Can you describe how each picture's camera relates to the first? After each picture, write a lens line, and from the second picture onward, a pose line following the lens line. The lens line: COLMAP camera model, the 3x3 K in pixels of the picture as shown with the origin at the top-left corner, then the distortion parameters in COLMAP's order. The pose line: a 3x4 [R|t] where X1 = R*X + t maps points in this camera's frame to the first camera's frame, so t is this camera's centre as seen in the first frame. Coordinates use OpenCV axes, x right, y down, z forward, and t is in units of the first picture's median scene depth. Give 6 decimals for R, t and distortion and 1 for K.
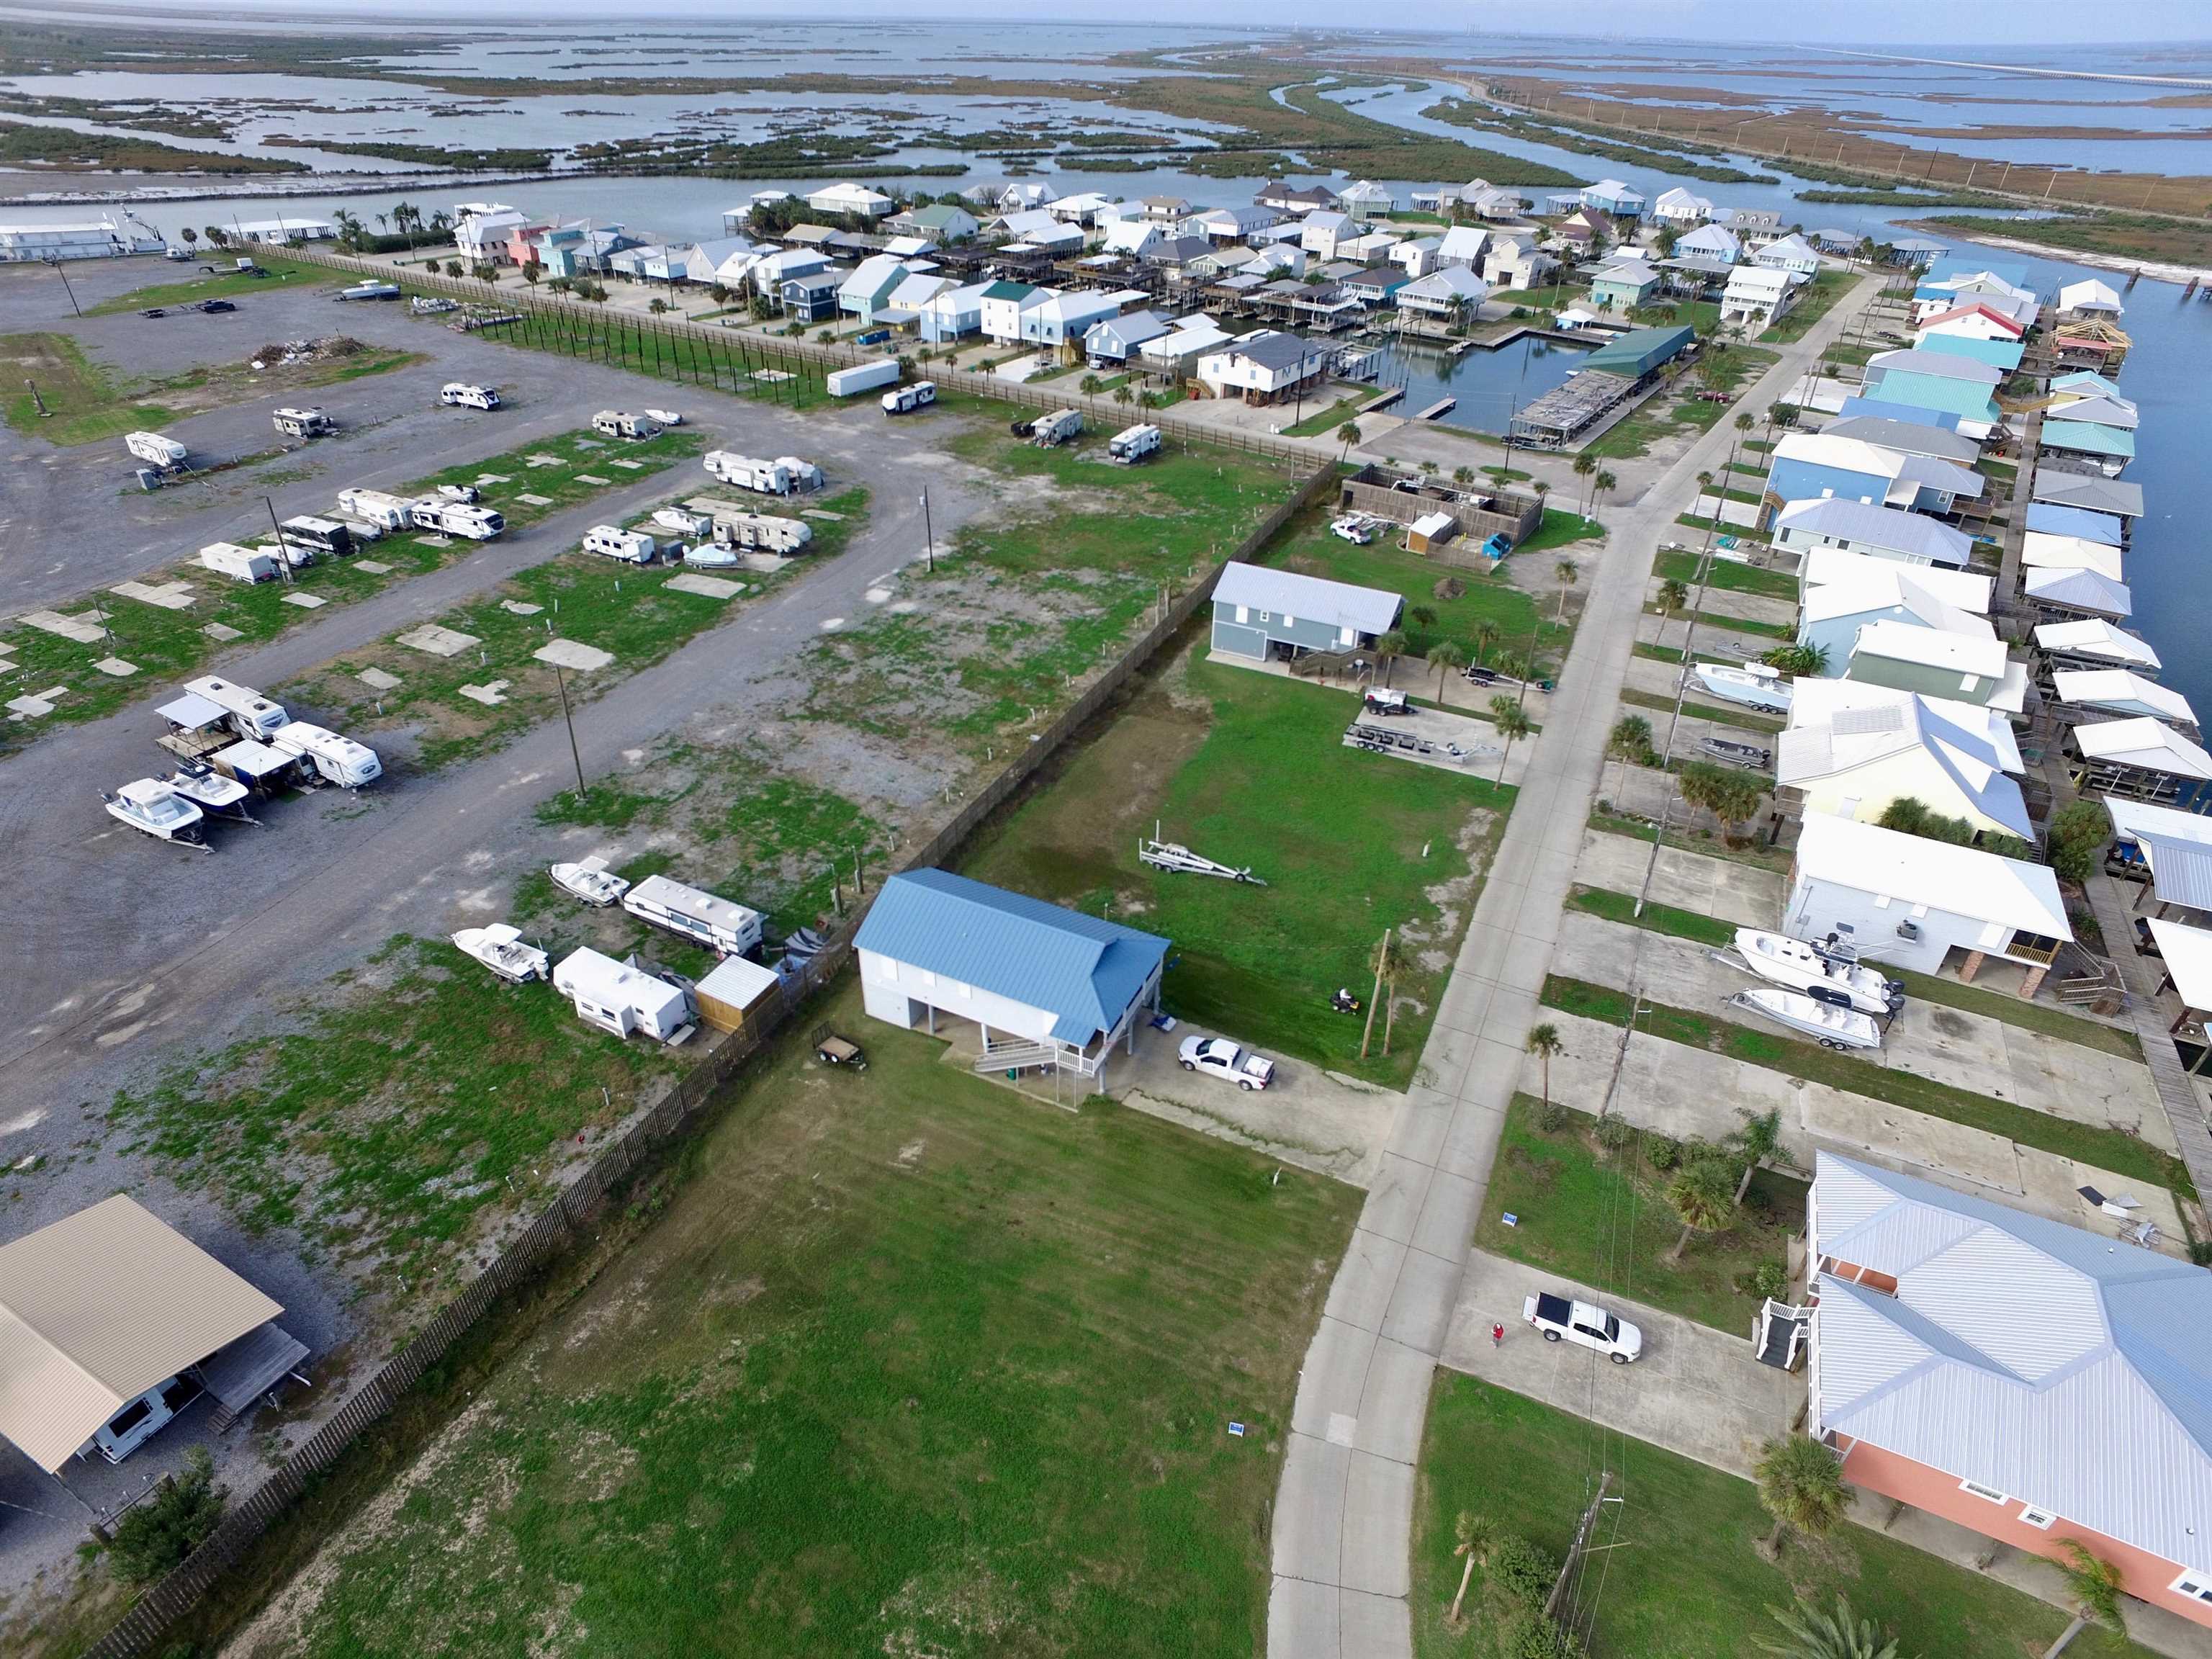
lens RADIAL K [[1287.0, 0, 1089.5], [0, 1287.0, 820.3], [0, 0, 1]] dist [-0.122120, 0.089355]
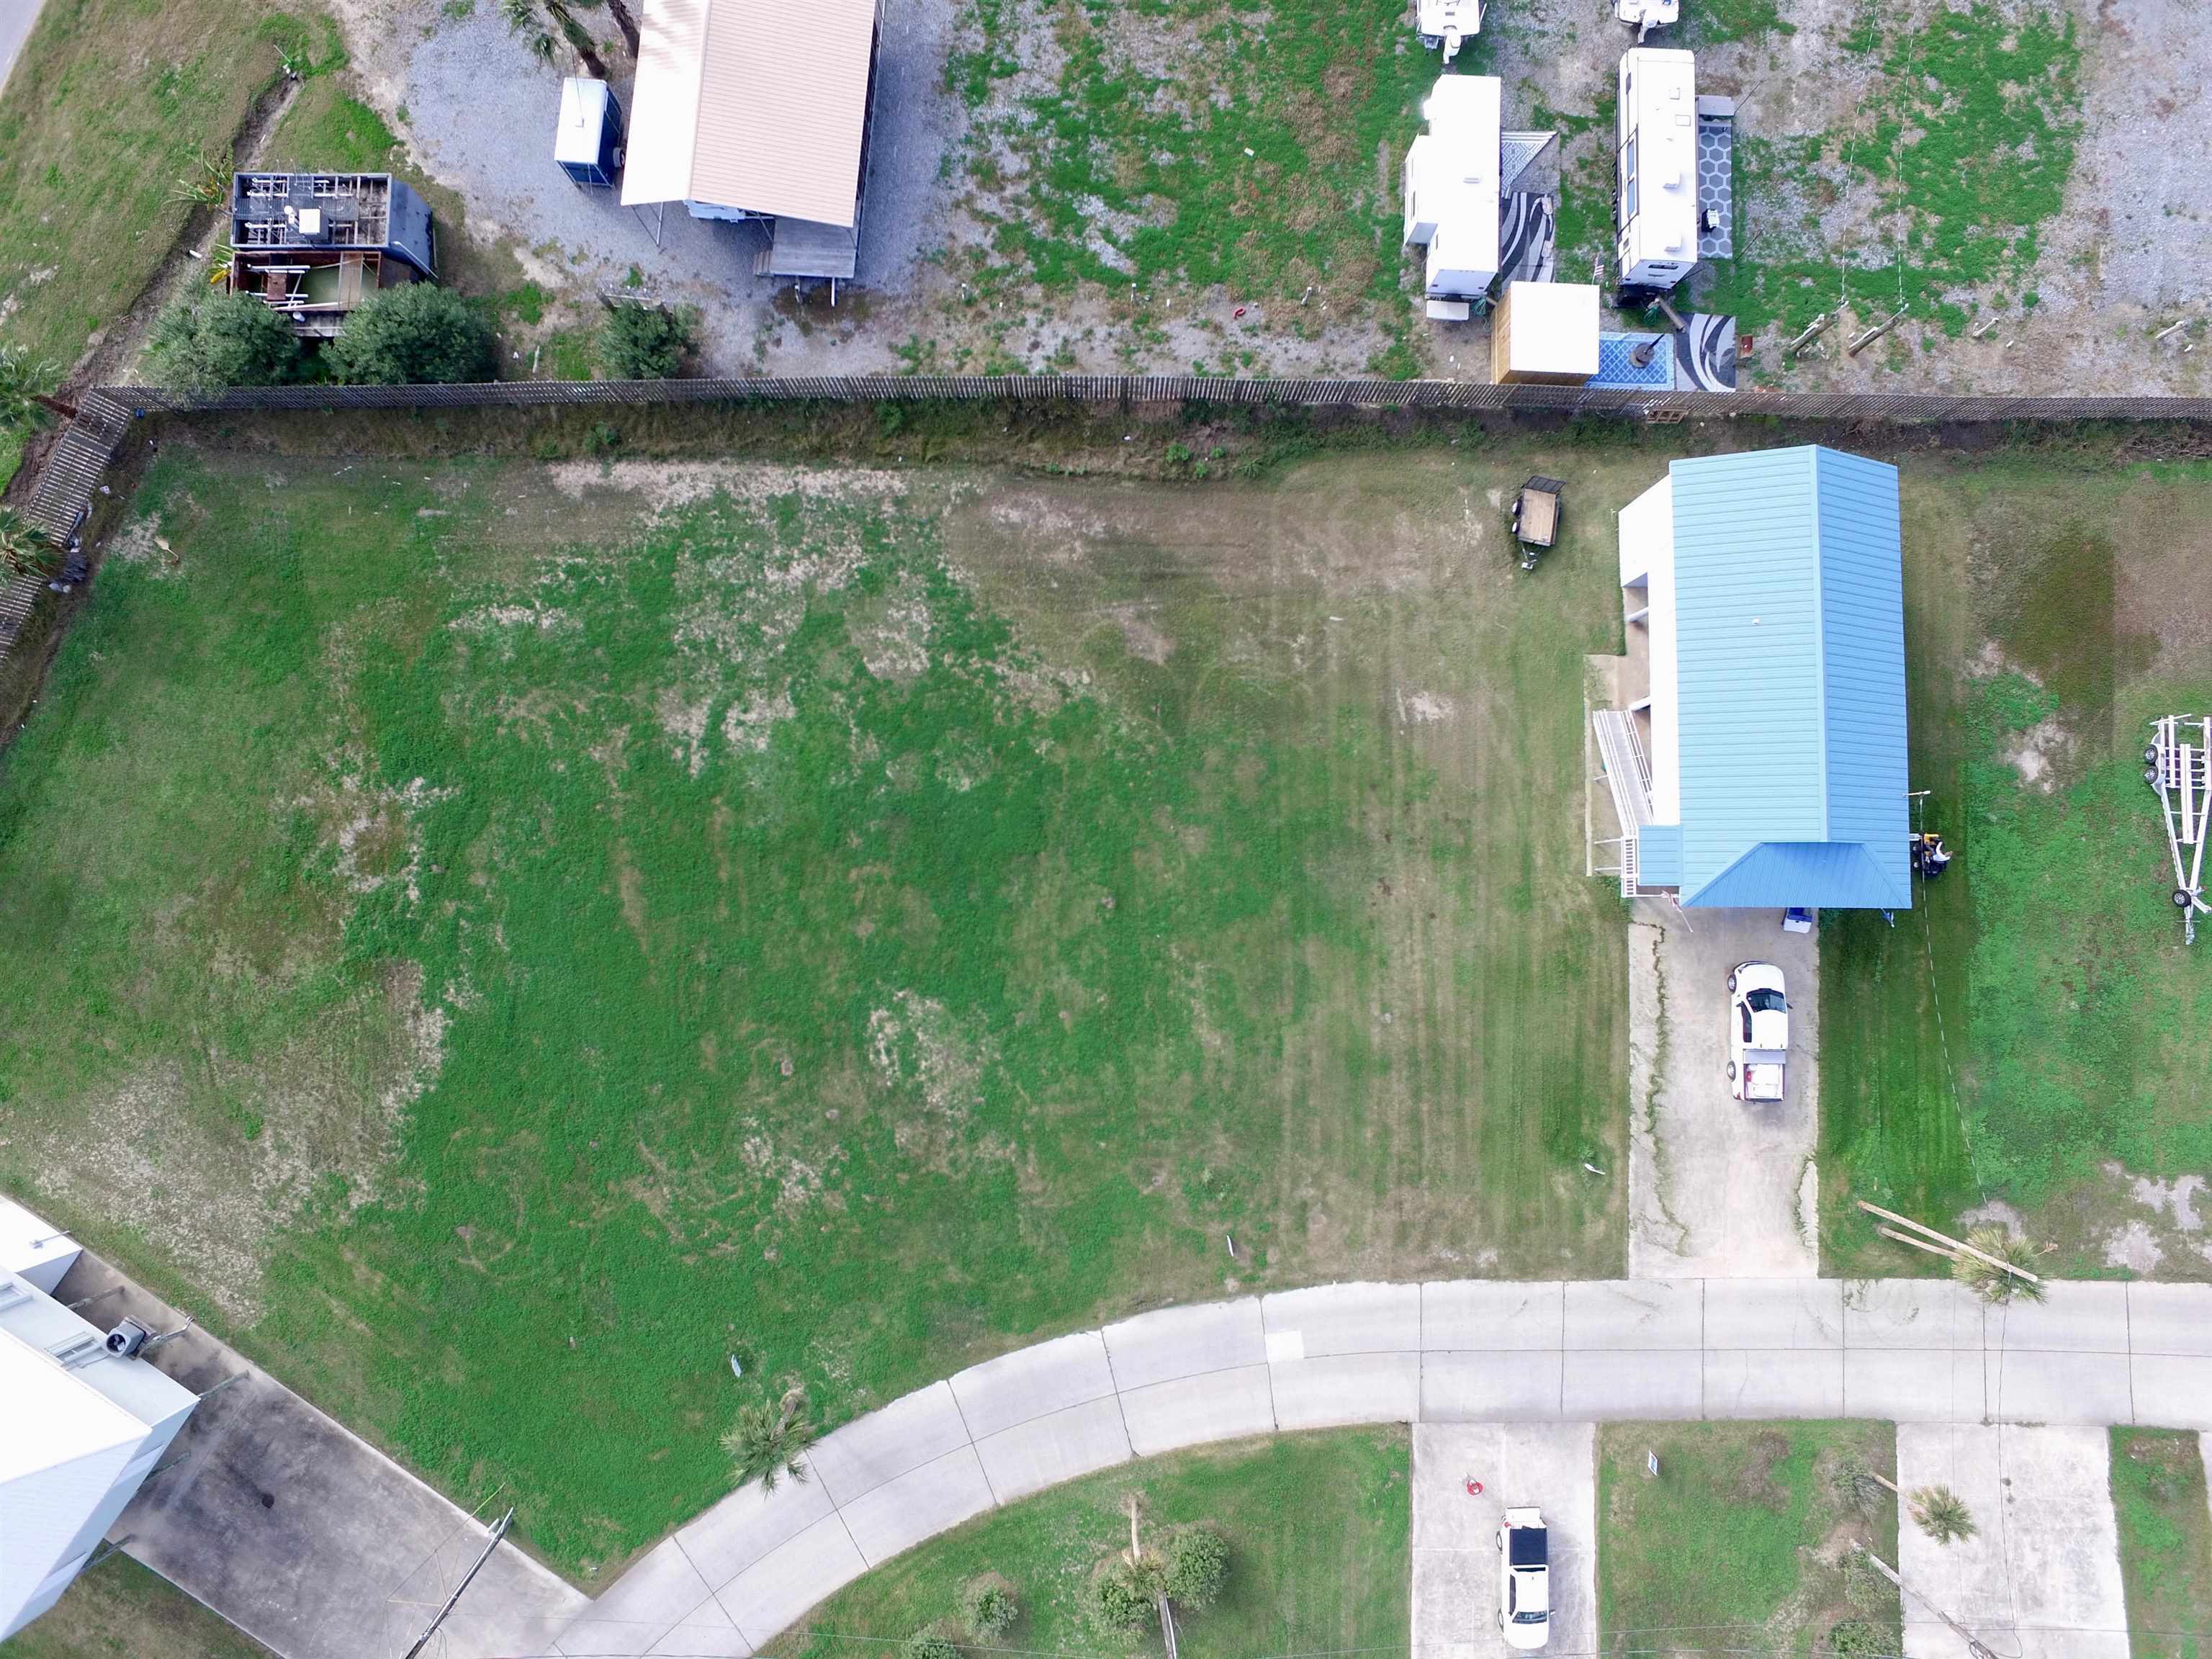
lens RADIAL K [[1287.0, 0, 1089.5], [0, 1287.0, 820.3], [0, 0, 1]] dist [-0.122120, 0.089355]
pose [[0.420208, 0.904604, -0.071534, -0.121991], [-0.485325, 0.290652, 0.824609, -0.272257], [0.766736, -0.311791, 0.561161, 0.451072]]
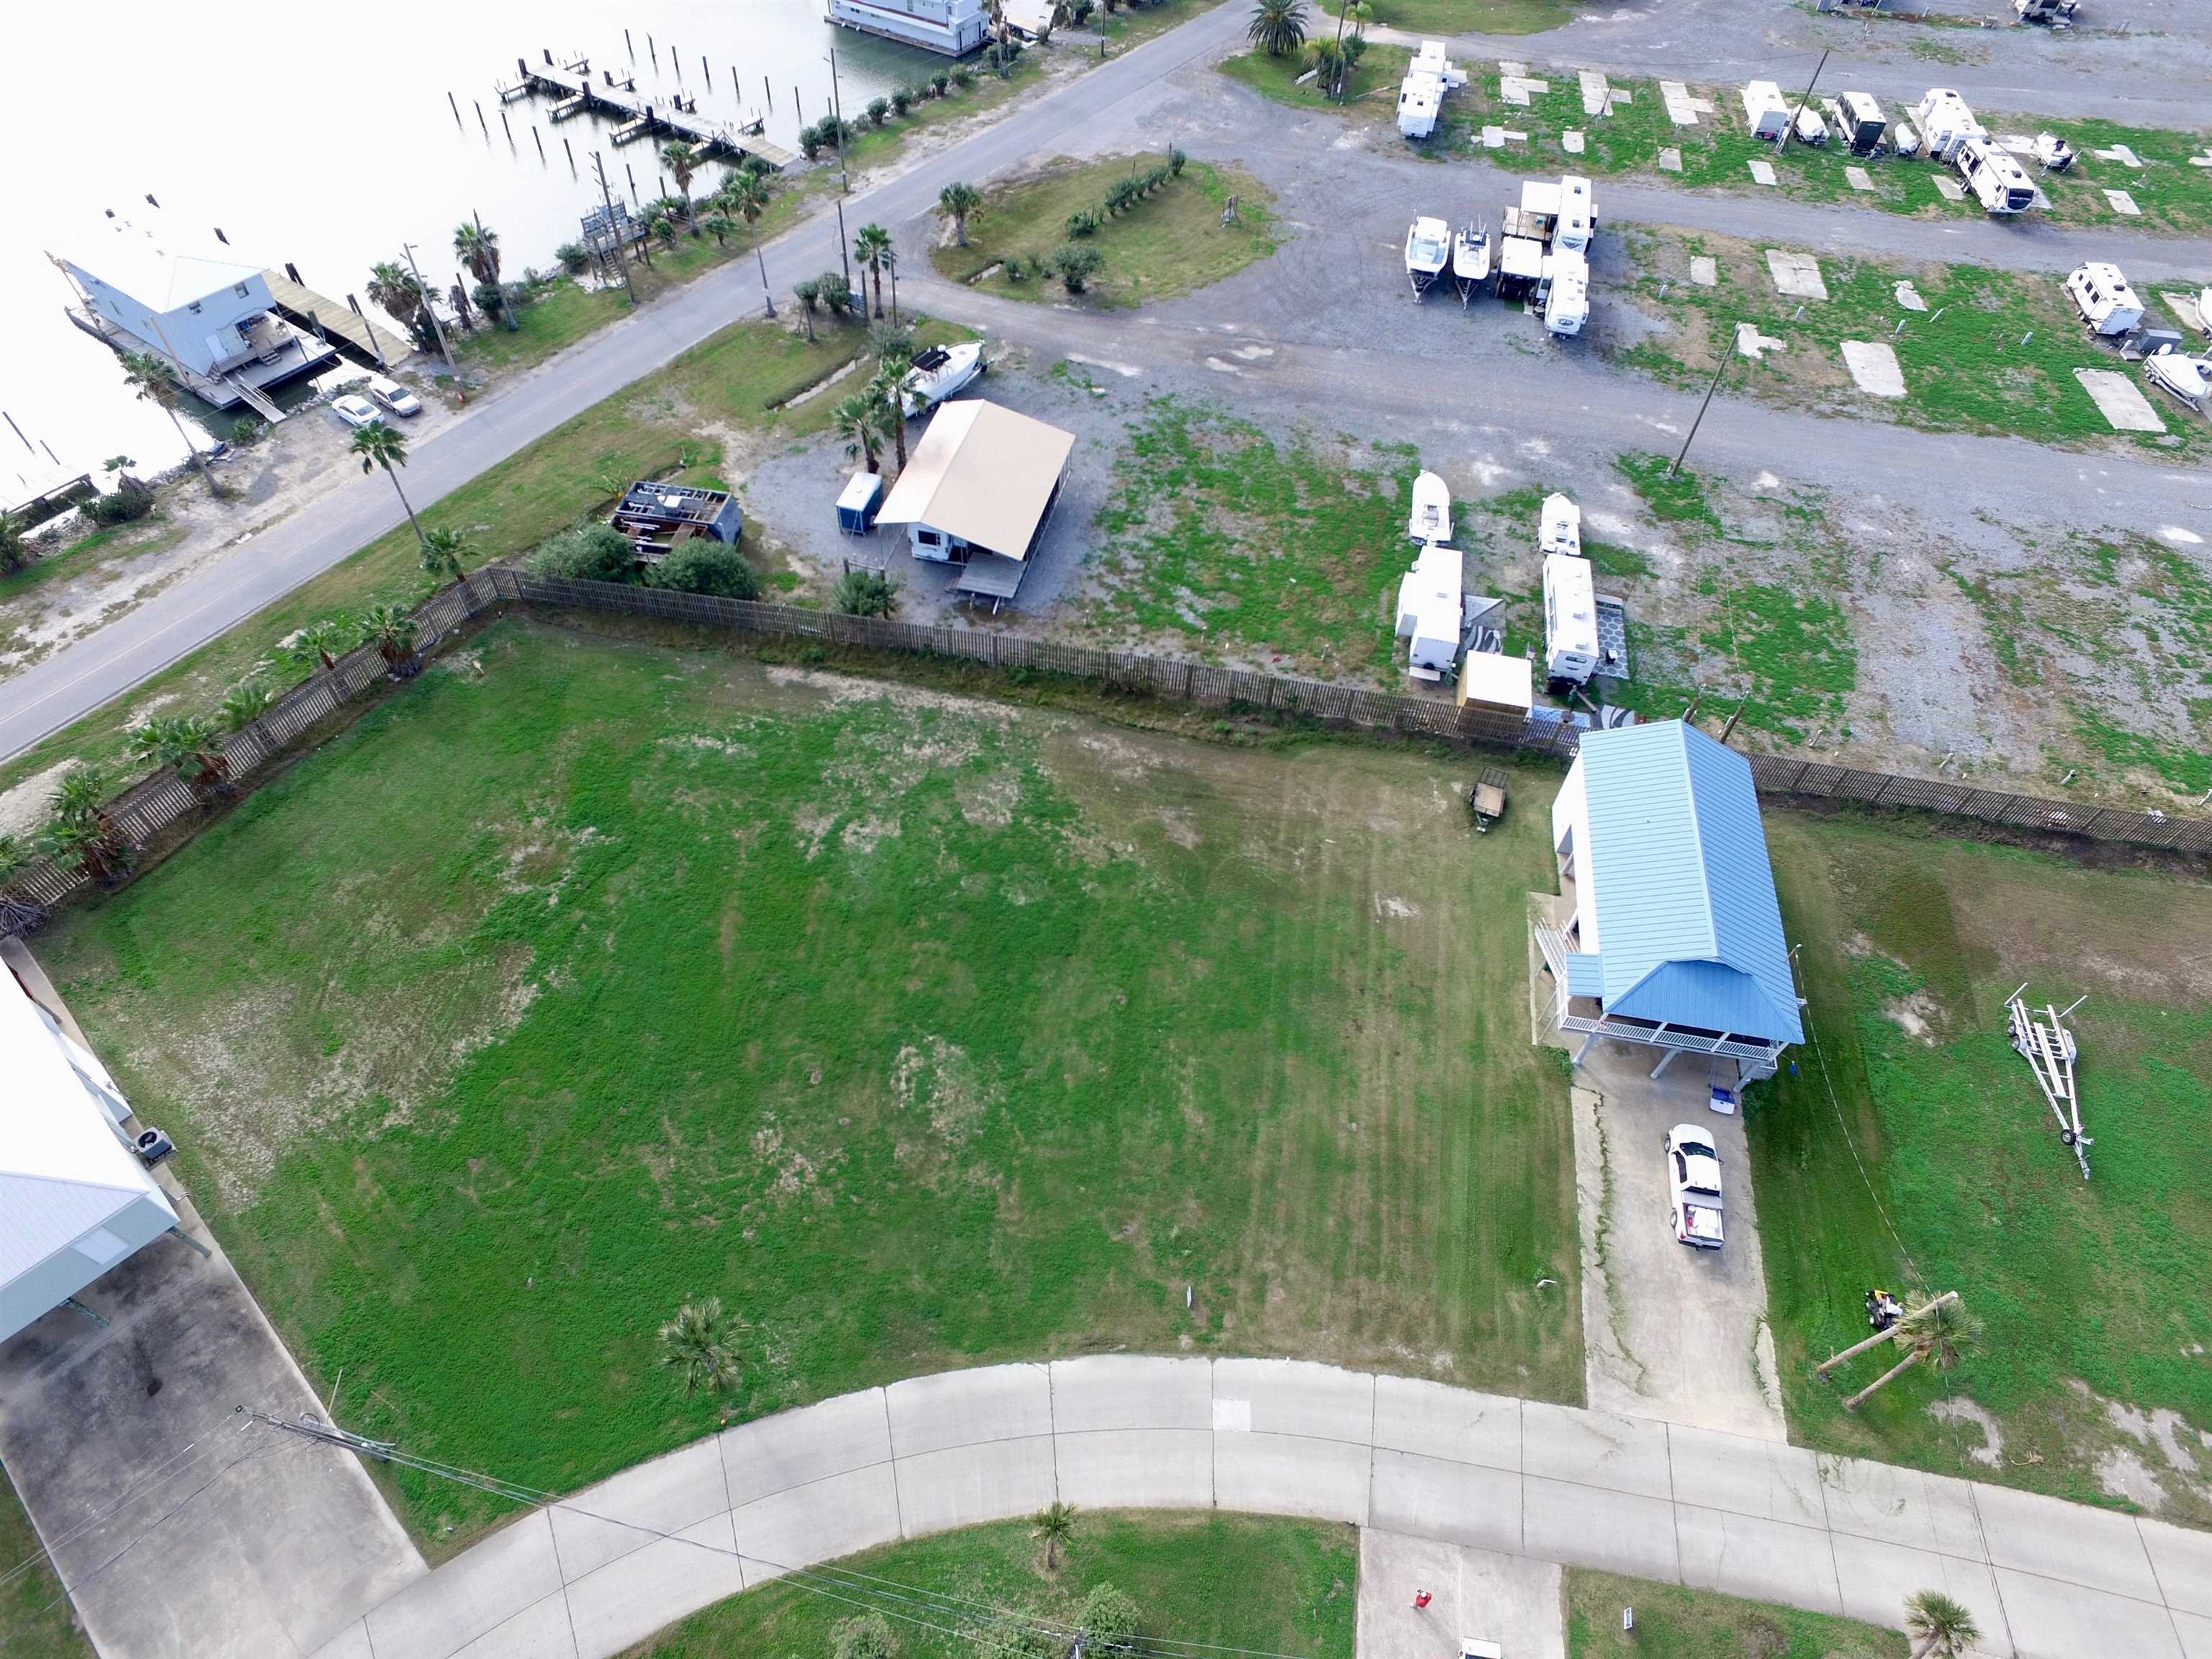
lens RADIAL K [[1287.0, 0, 1089.5], [0, 1287.0, 820.3], [0, 0, 1]] dist [-0.122120, 0.089355]
pose [[0.265491, 0.744258, -0.612858, 0.362029], [-0.551524, 0.638628, 0.536633, -0.175047], [0.790782, 0.195534, 0.580026, 0.297991]]
